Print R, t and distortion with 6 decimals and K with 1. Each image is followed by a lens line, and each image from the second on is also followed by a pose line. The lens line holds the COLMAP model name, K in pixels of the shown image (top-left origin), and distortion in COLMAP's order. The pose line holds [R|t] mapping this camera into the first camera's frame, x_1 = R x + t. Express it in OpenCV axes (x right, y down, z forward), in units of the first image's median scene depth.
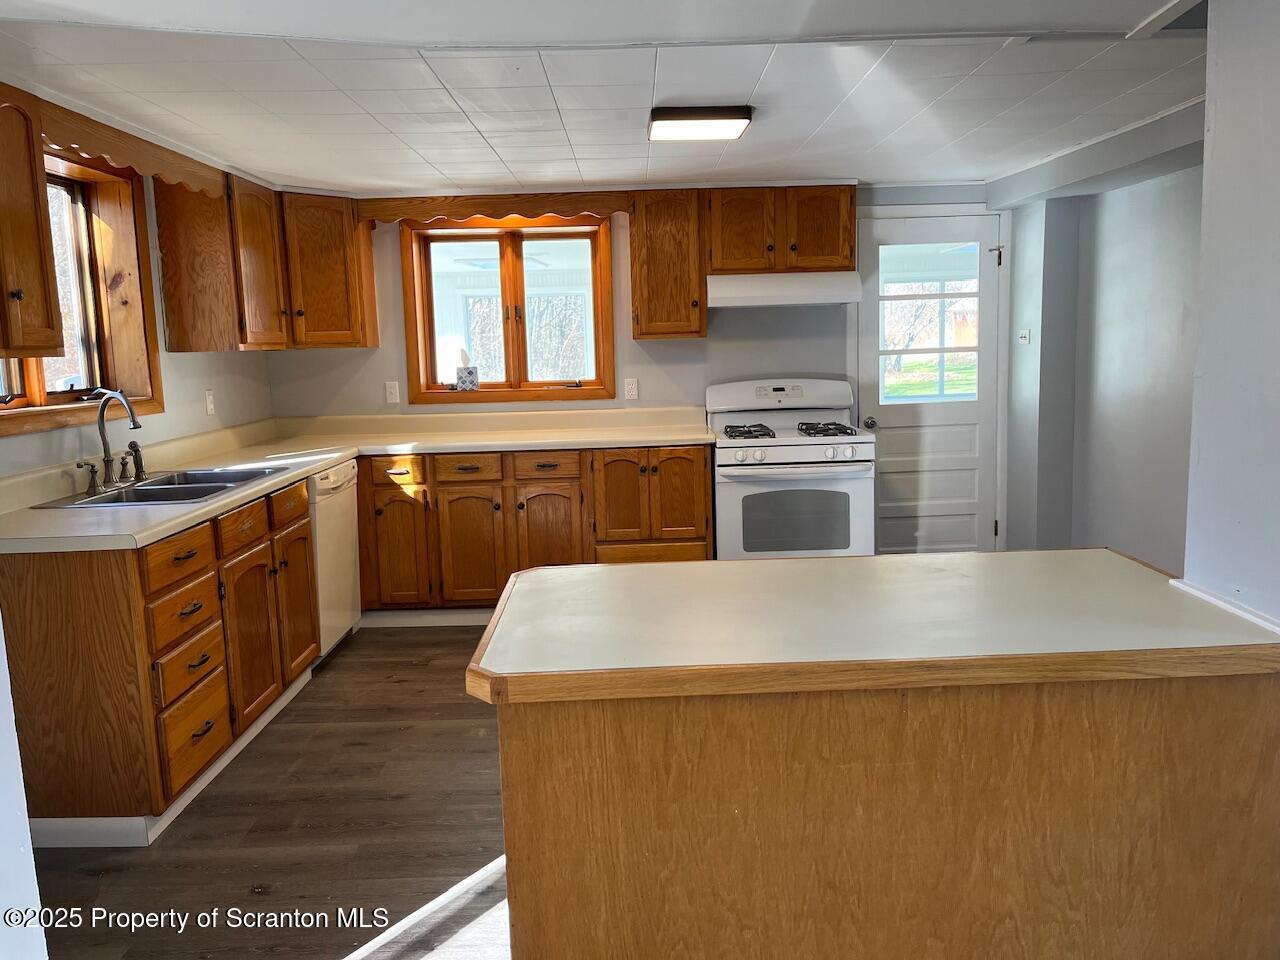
lens RADIAL K [[968.3, 0, 640.0], [0, 968.3, 480.0], [0, 0, 1]] dist [0.078426, -0.121706]
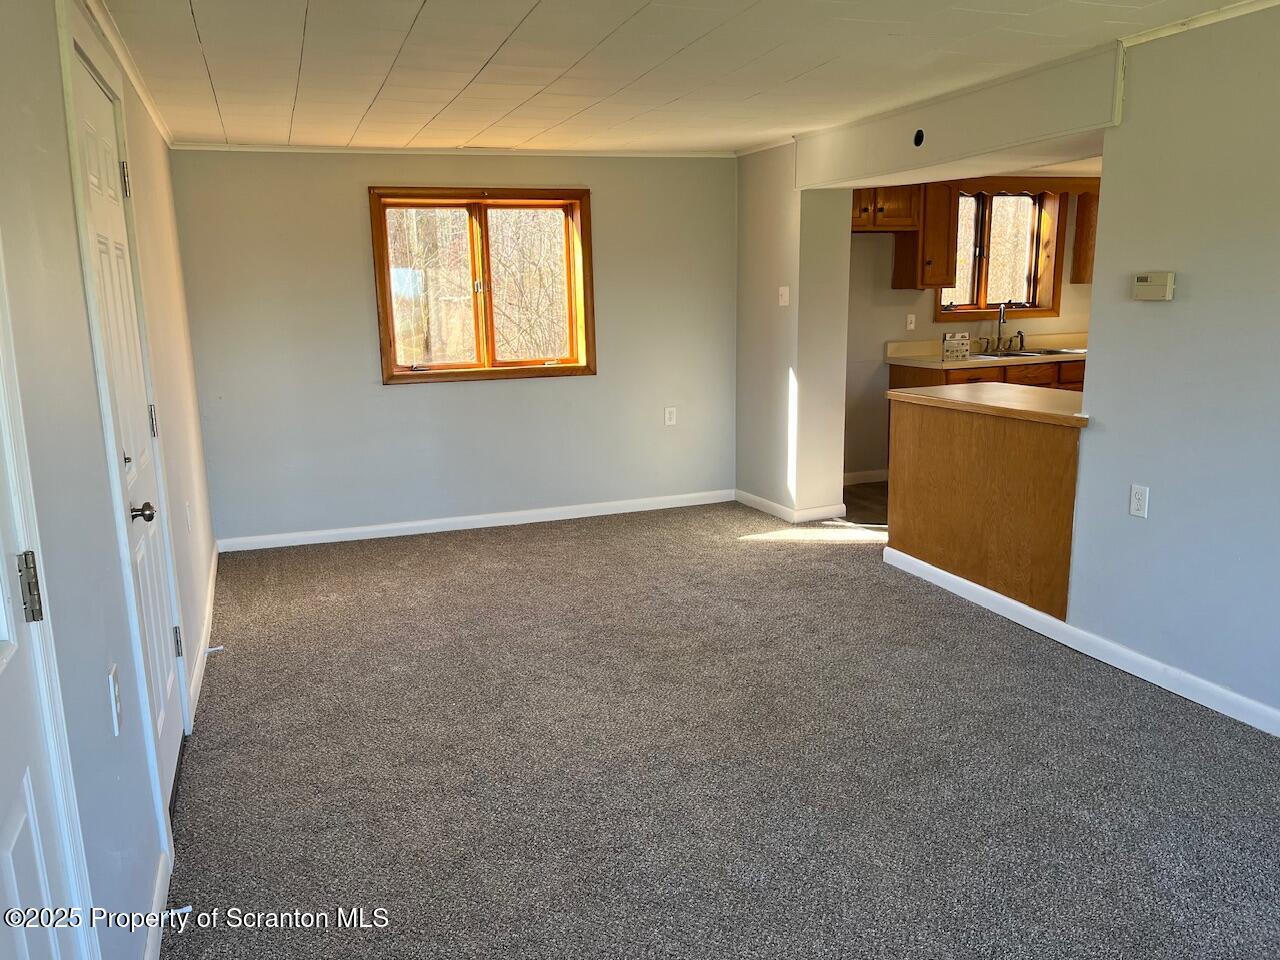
lens RADIAL K [[968.3, 0, 640.0], [0, 968.3, 480.0], [0, 0, 1]] dist [0.078426, -0.121706]
pose [[0.349734, 0.213703, -0.912150, 1.266308], [-0.135724, 0.974922, 0.176371, 0.010914], [0.926965, 0.062118, 0.369968, -0.489673]]
